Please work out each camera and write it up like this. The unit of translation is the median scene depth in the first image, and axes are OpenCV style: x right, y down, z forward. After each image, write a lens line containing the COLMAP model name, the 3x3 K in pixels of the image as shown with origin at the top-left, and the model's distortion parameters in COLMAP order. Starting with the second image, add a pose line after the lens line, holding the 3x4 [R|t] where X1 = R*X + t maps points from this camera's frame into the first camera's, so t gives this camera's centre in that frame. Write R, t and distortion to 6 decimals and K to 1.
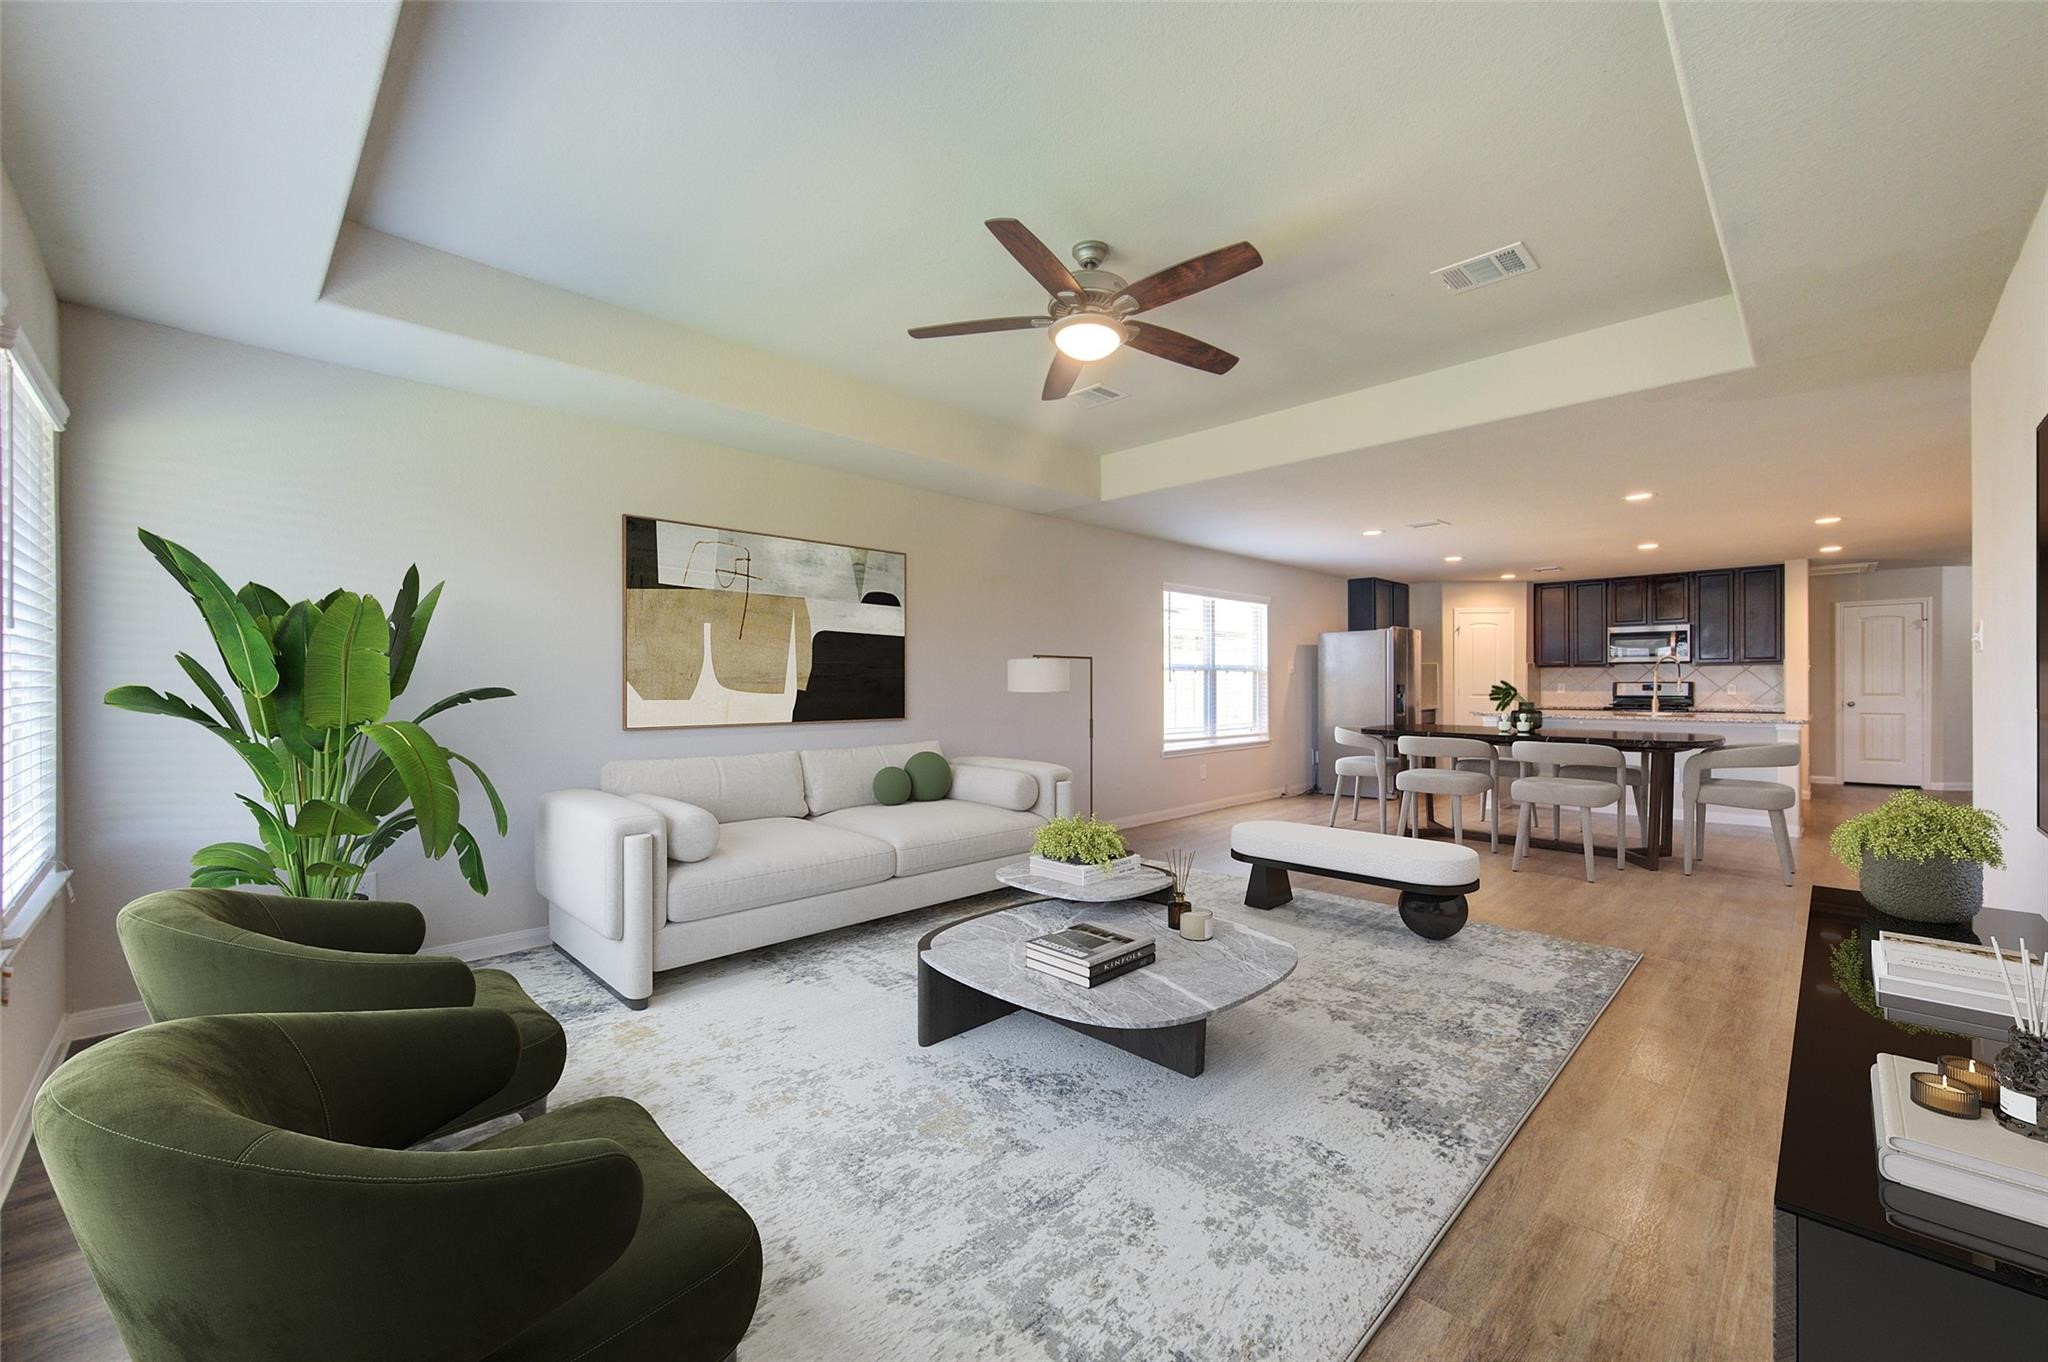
lens RADIAL K [[807.4, 0, 1024.6], [0, 807.4, 690.3], [0, 0, 1]] dist [0.000464, -0.001106]
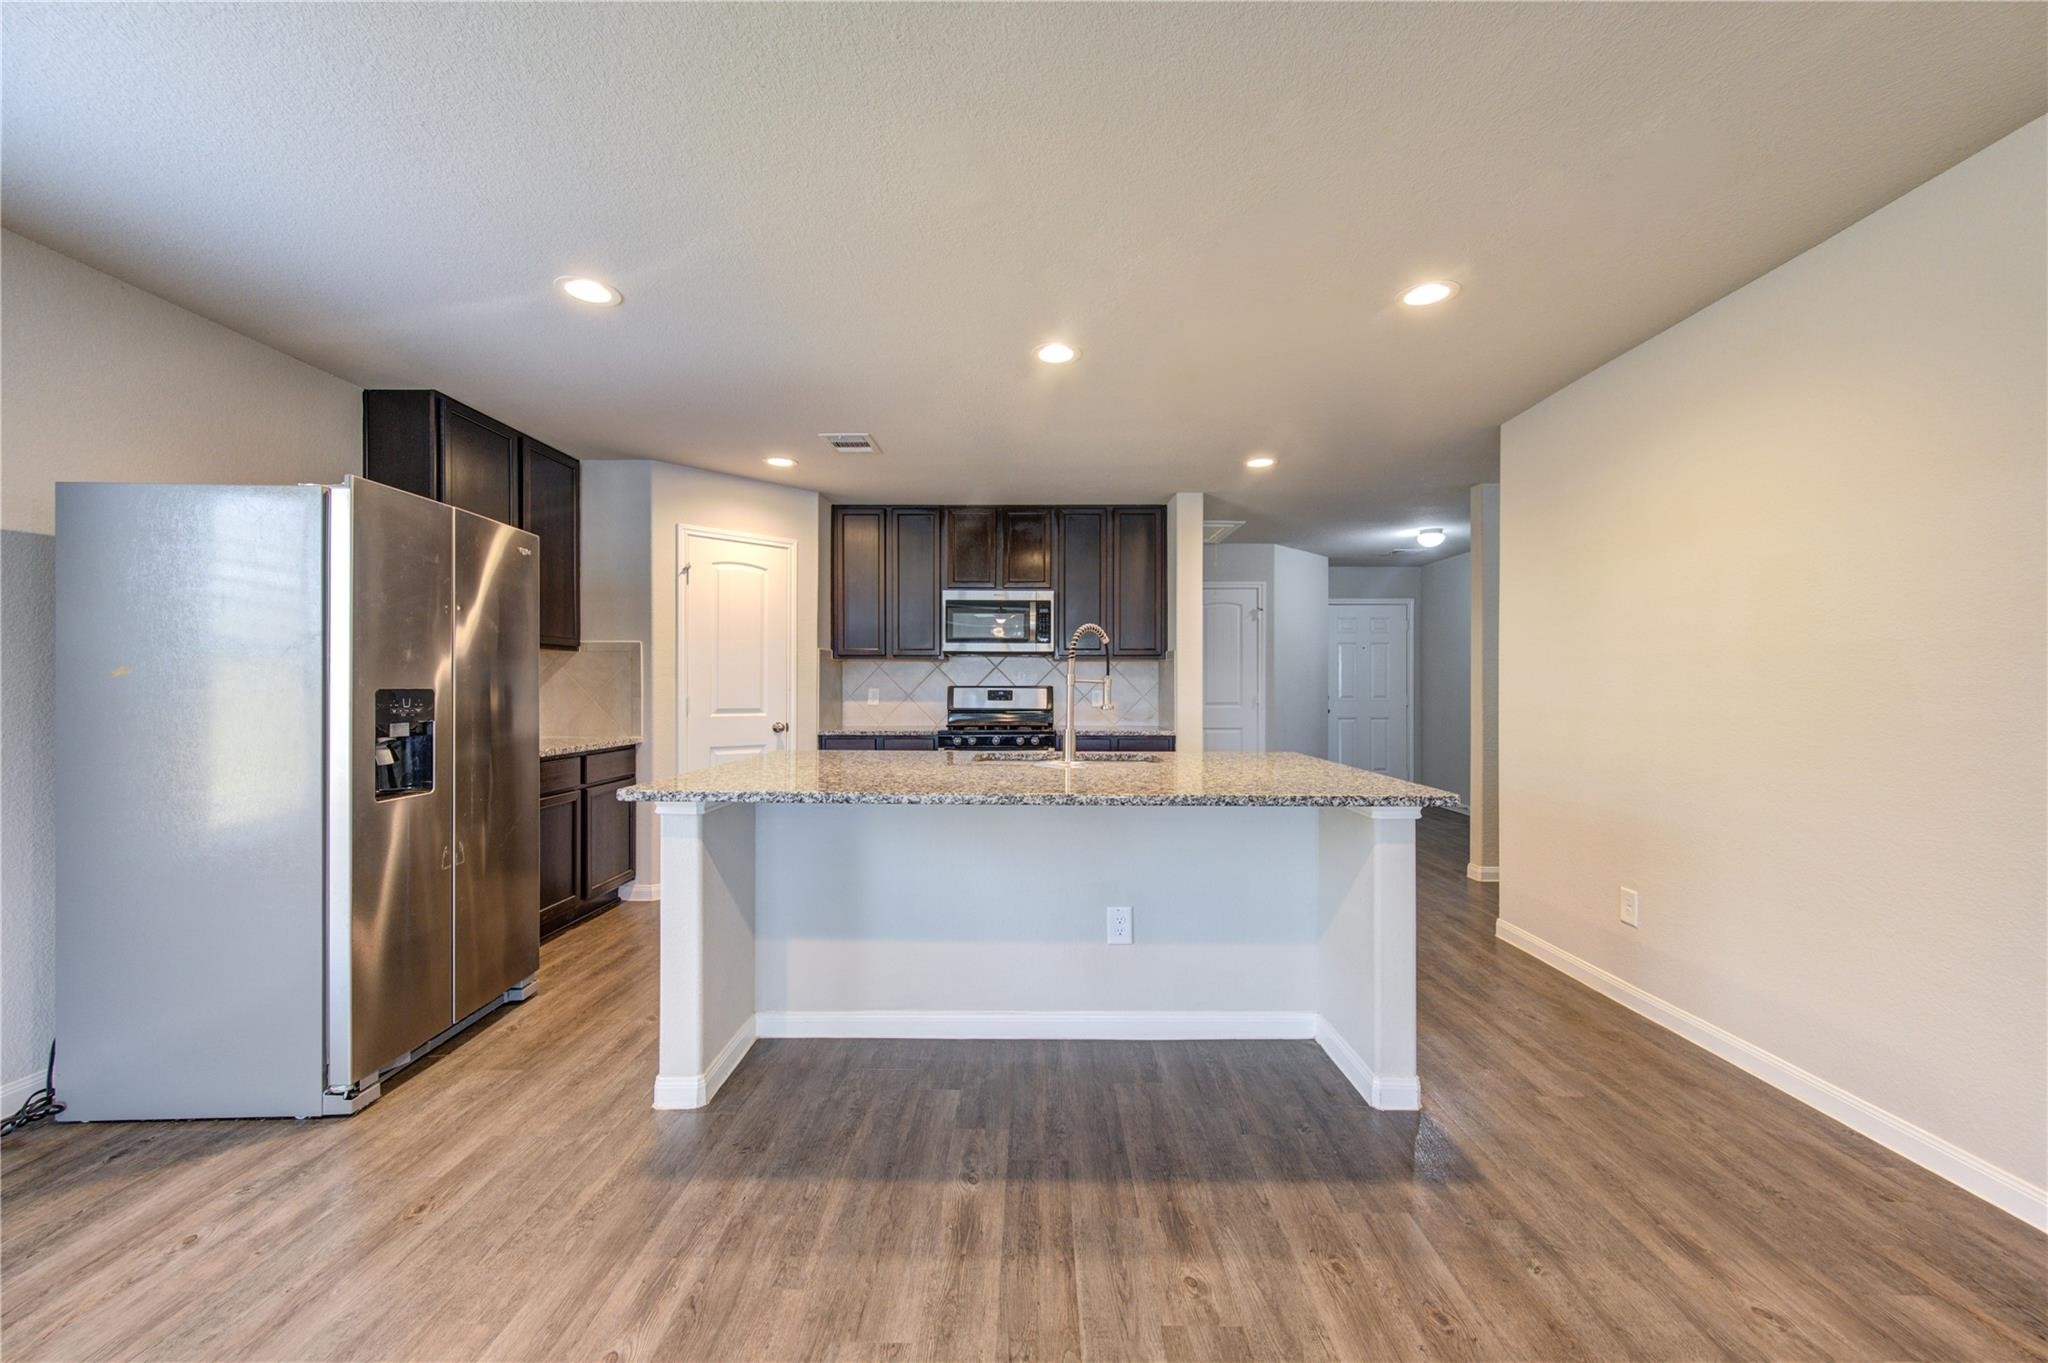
lens RADIAL K [[807.4, 0, 1024.2], [0, 807.4, 690.8], [0, 0, 1]] dist [0.000464, -0.001106]
pose [[0.712132, 0.000068, 0.702045, 0.370897], [0.003158, 0.999990, -0.003300, -0.004561], [-0.702038, 0.004567, 0.712124, 0.566235]]
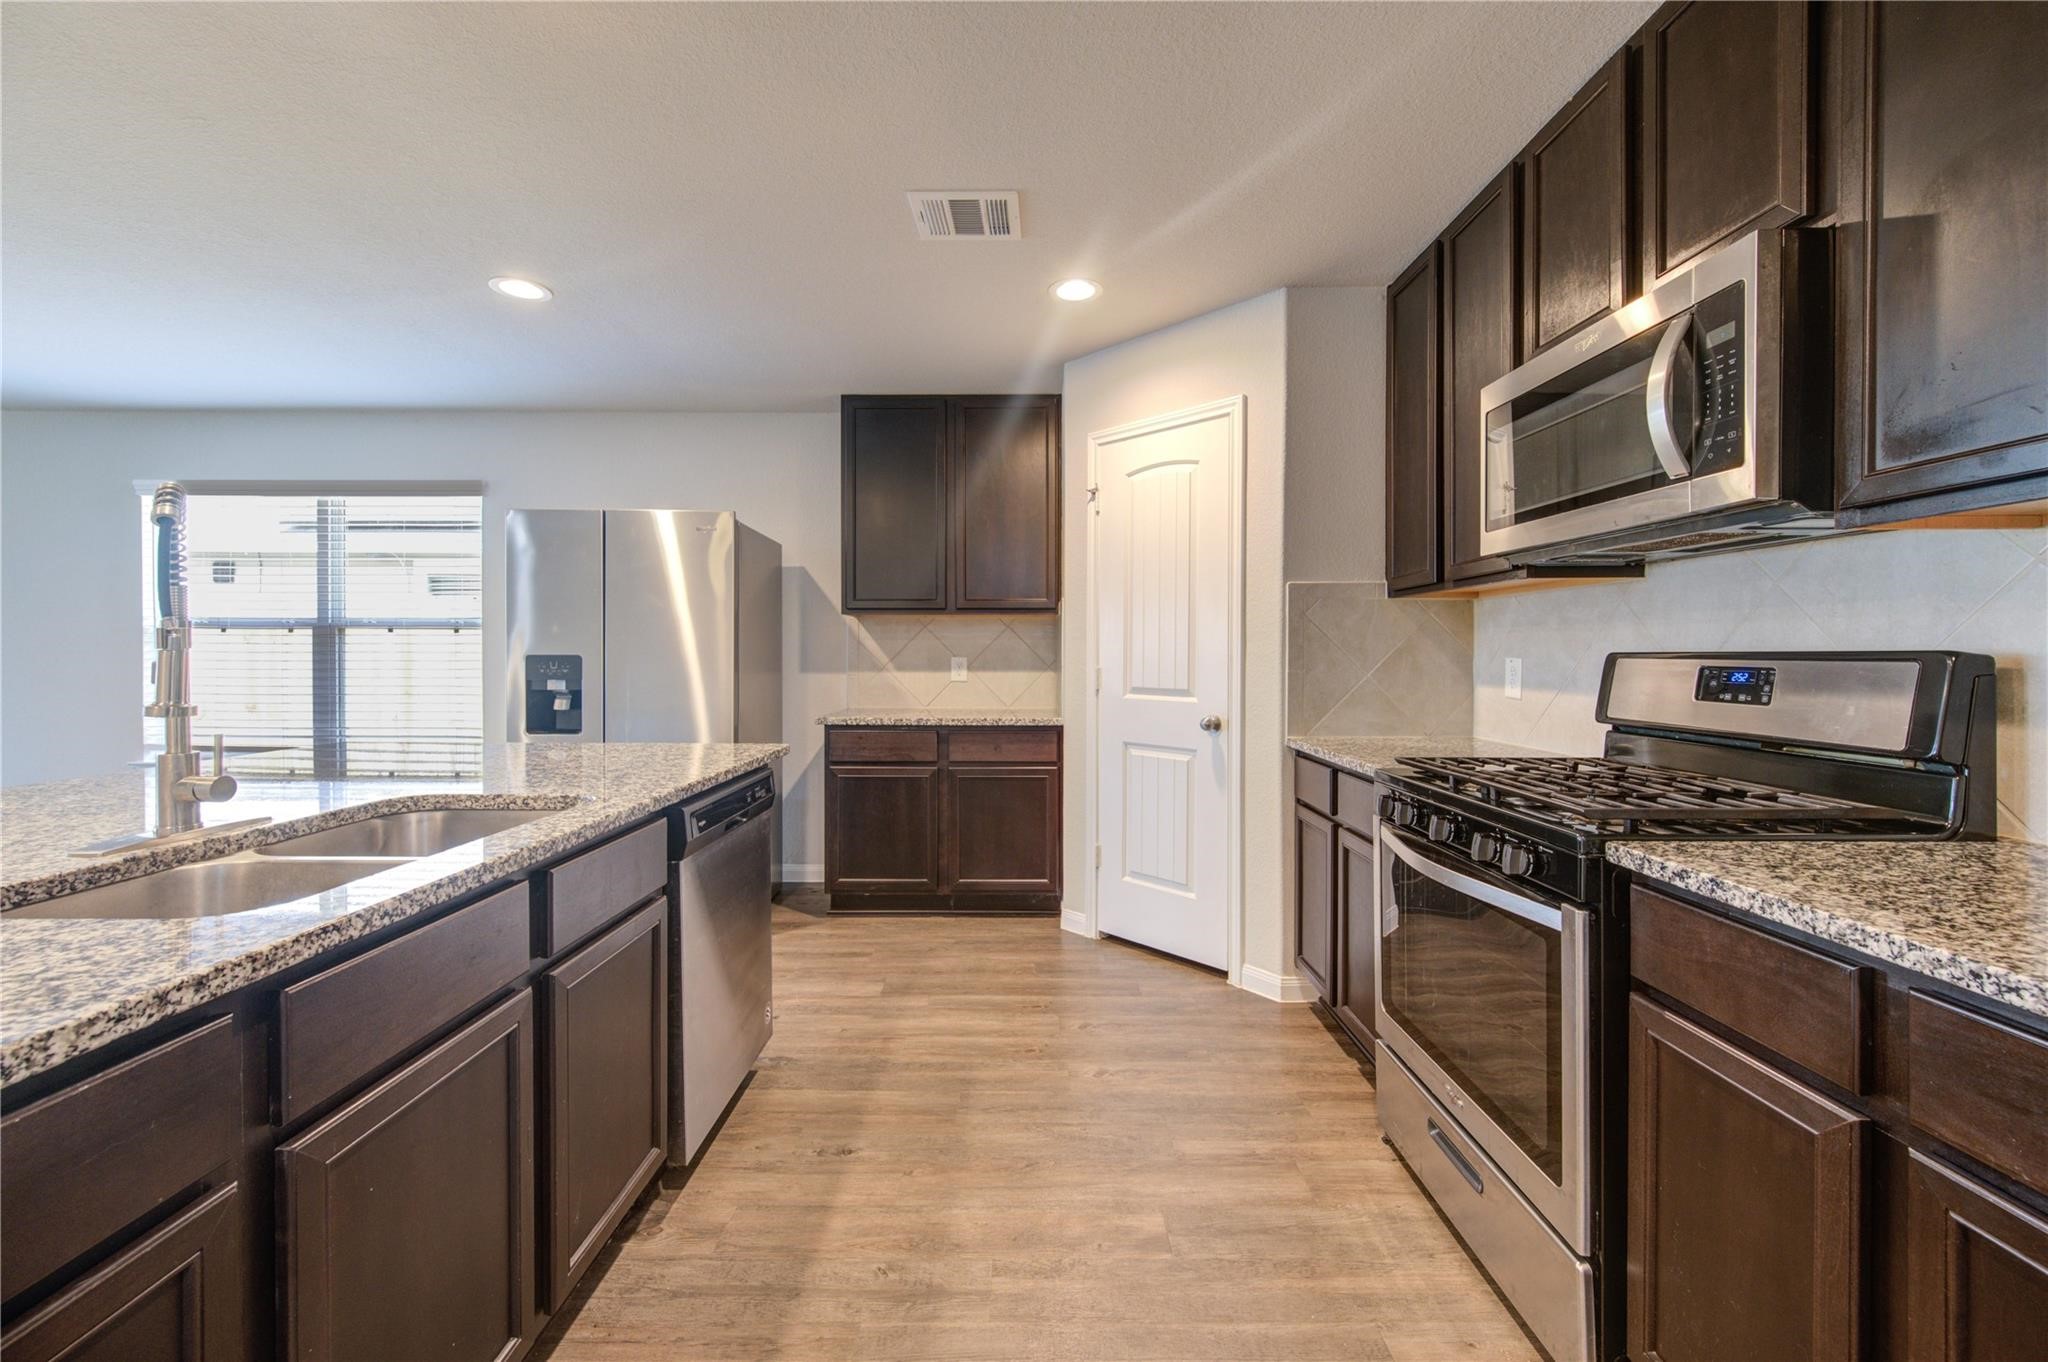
lens RADIAL K [[807.4, 0, 1017.3], [0, 807.4, 661.1], [0, 0, 1]] dist [0.000464, -0.001106]
pose [[0.700662, 0.010863, -0.713411, 0.809010], [-0.011088, 0.999929, 0.004335, -0.007645], [0.713407, 0.004872, 0.700733, 0.789361]]
